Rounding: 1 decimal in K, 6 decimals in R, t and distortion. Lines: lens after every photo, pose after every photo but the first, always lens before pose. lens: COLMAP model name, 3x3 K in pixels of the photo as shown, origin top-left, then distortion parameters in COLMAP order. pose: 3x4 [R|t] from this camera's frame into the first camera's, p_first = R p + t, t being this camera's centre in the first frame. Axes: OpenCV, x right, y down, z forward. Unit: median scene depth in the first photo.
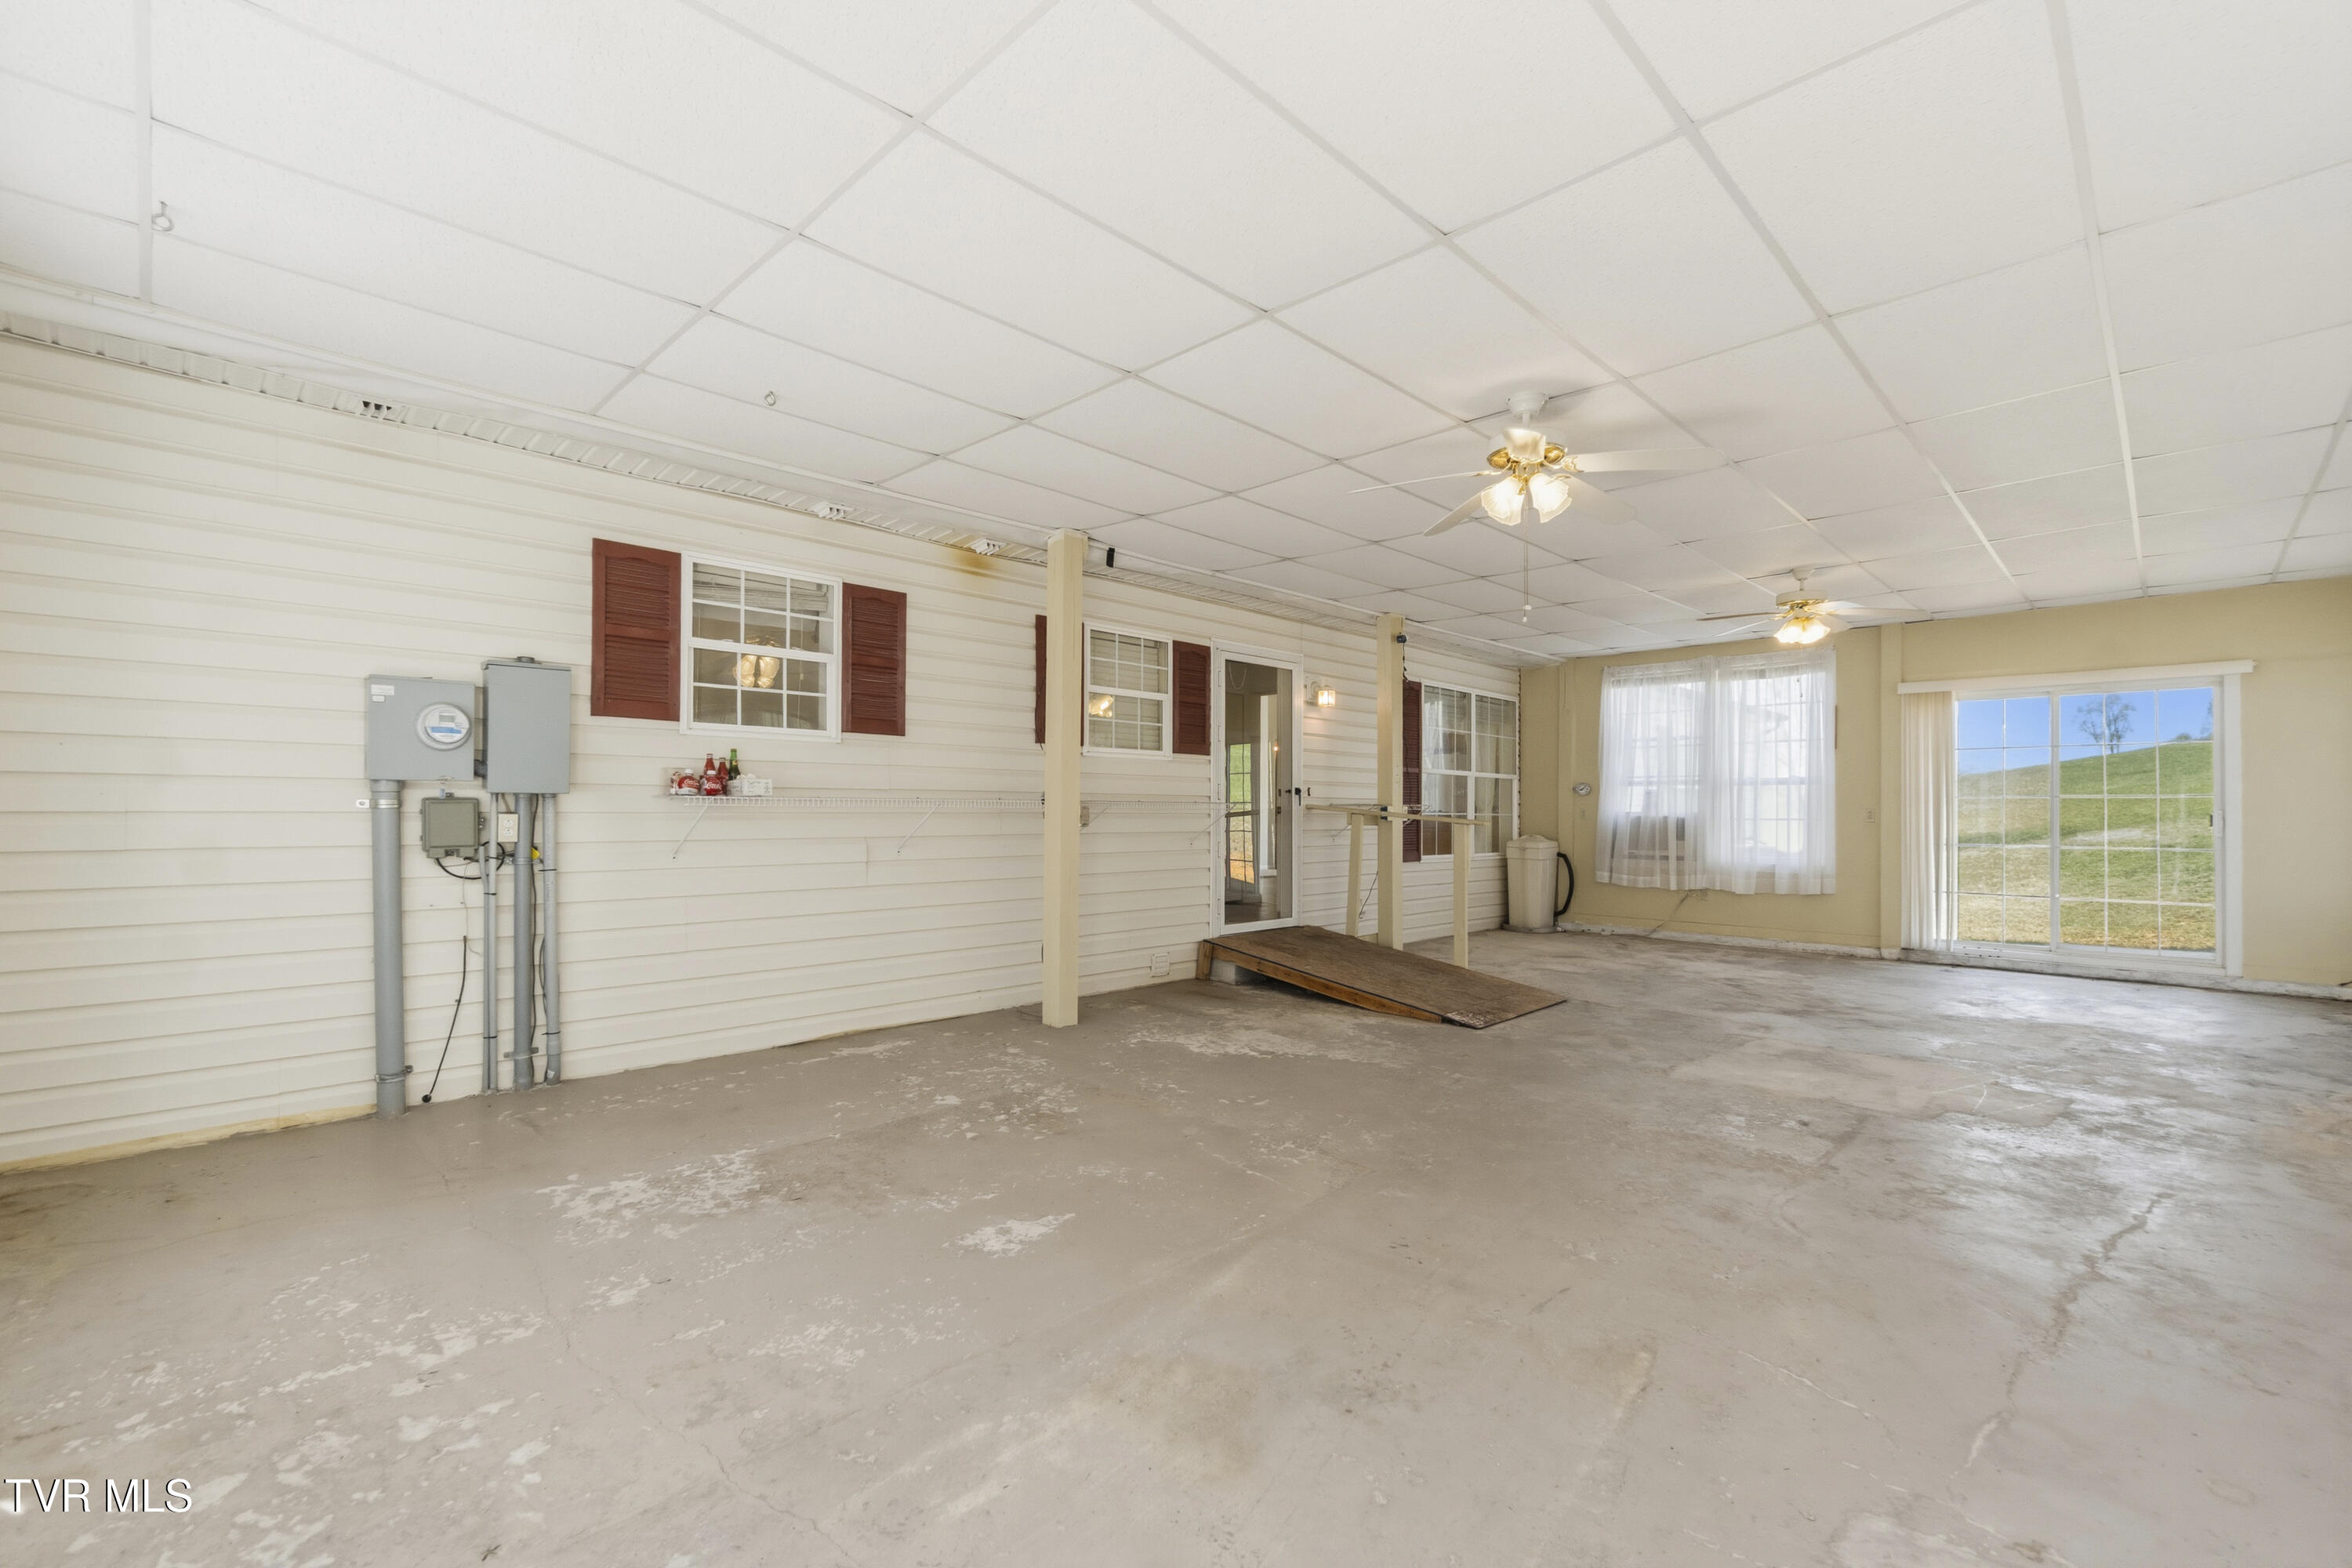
lens RADIAL K [[1027.7, 0, 1171.2], [0, 1027.7, 801.9], [0, 0, 1]] dist [-0.003204, -0.000132]
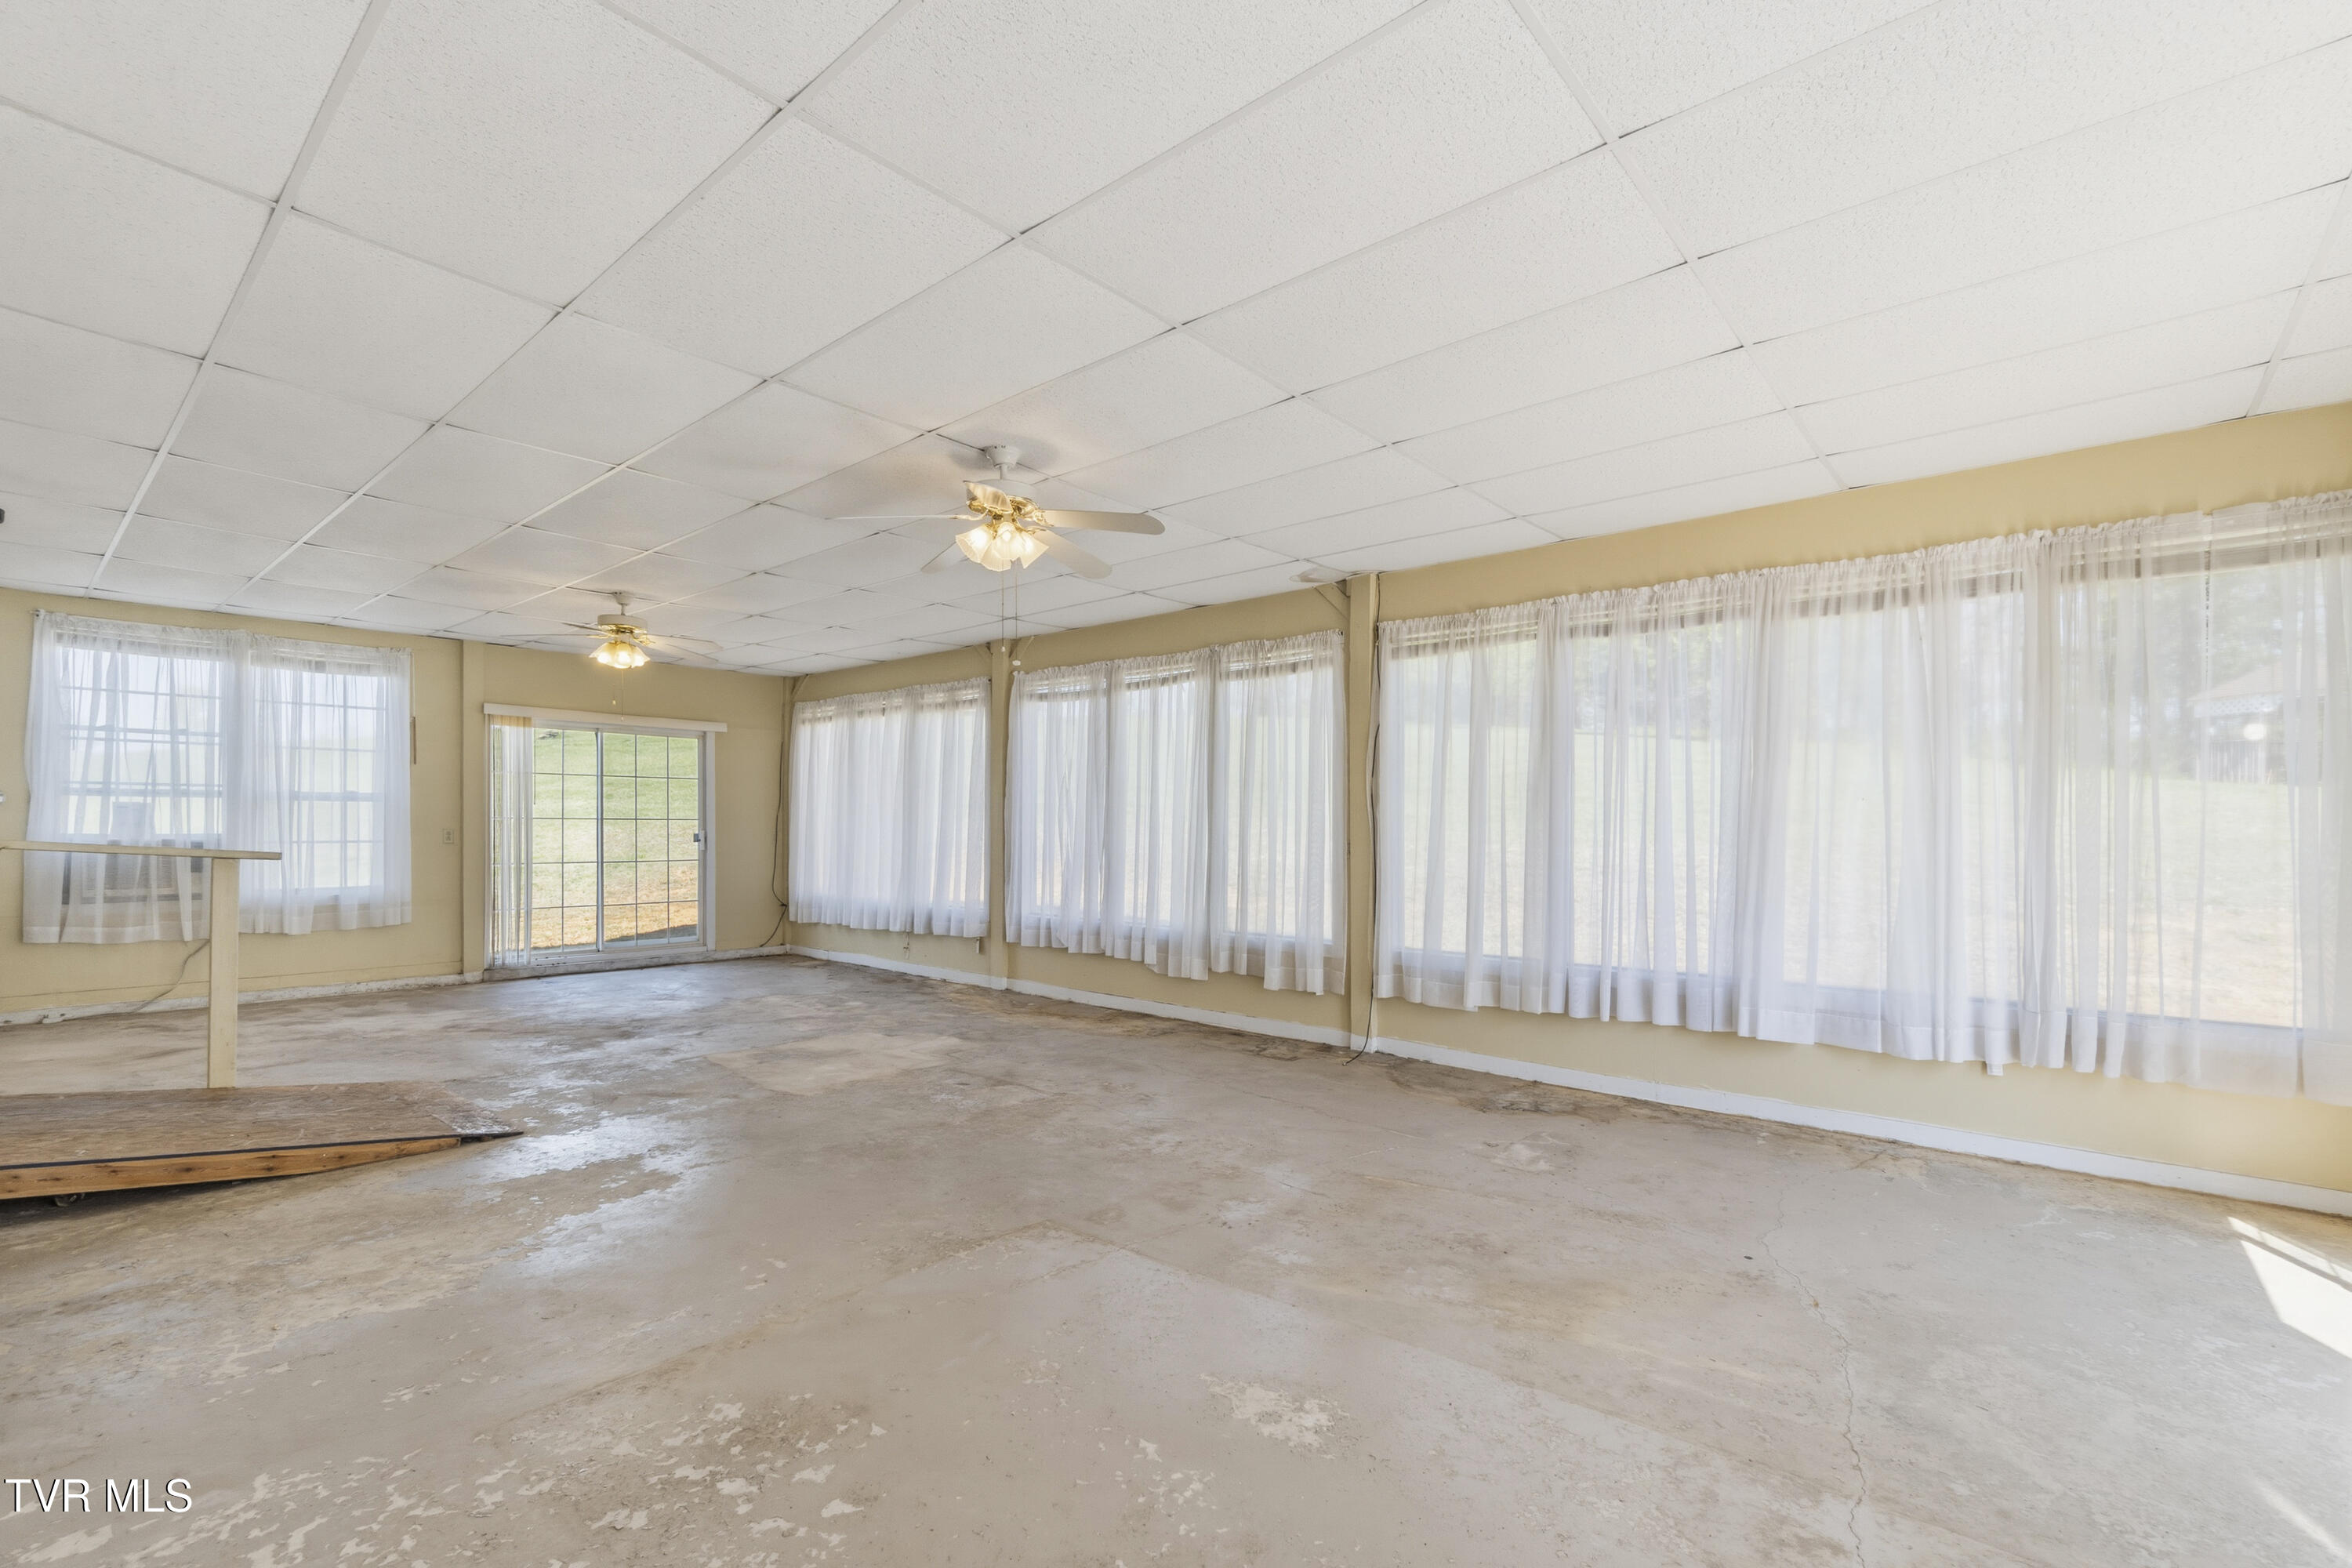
lens RADIAL K [[1027.7, 0, 1171.2], [0, 1027.7, 801.9], [0, 0, 1]] dist [-0.003204, -0.000132]
pose [[-0.066706, 0.022345, 0.997522, -0.596624], [-0.011639, 0.999664, -0.023171, -0.007879], [-0.997705, -0.013156, -0.066424, 0.735650]]
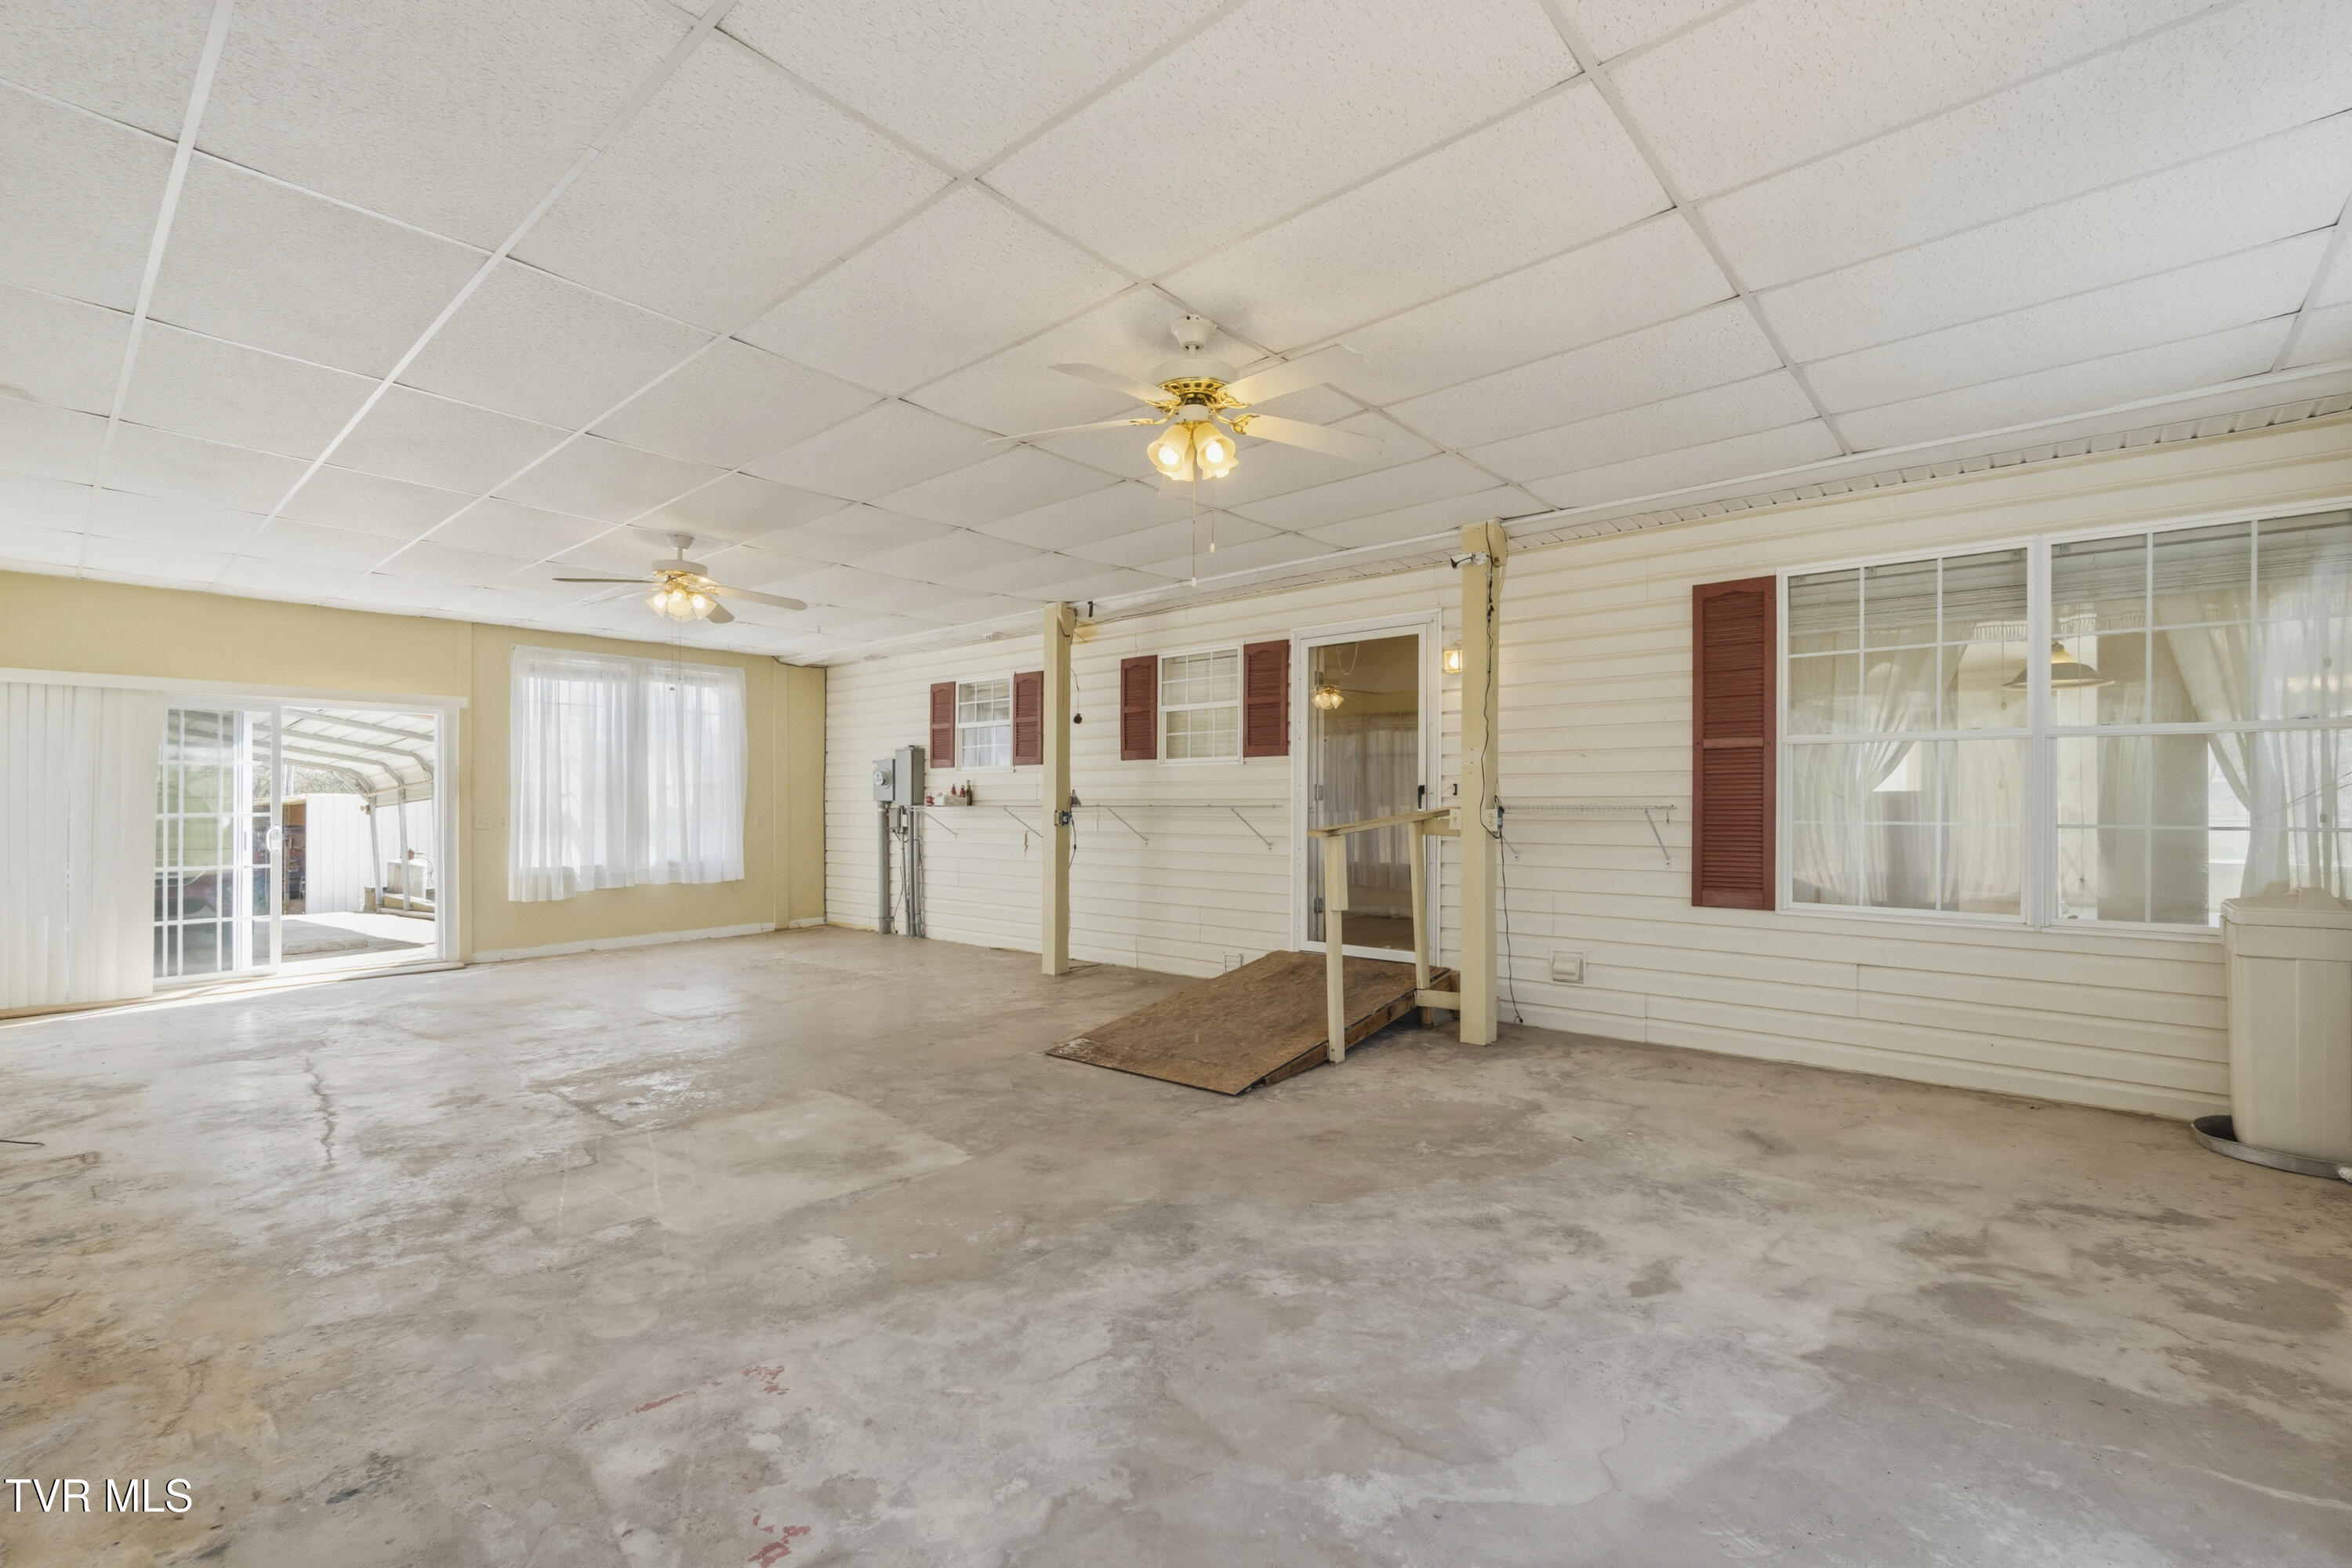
lens RADIAL K [[1027.7, 0, 1171.2], [0, 1027.7, 801.9], [0, 0, 1]] dist [-0.003204, -0.000132]
pose [[0.054109, -0.008152, -0.998502, 1.536469], [0.008377, 0.999935, -0.007710, 0.006164], [0.998500, -0.007947, 0.054174, 1.337925]]
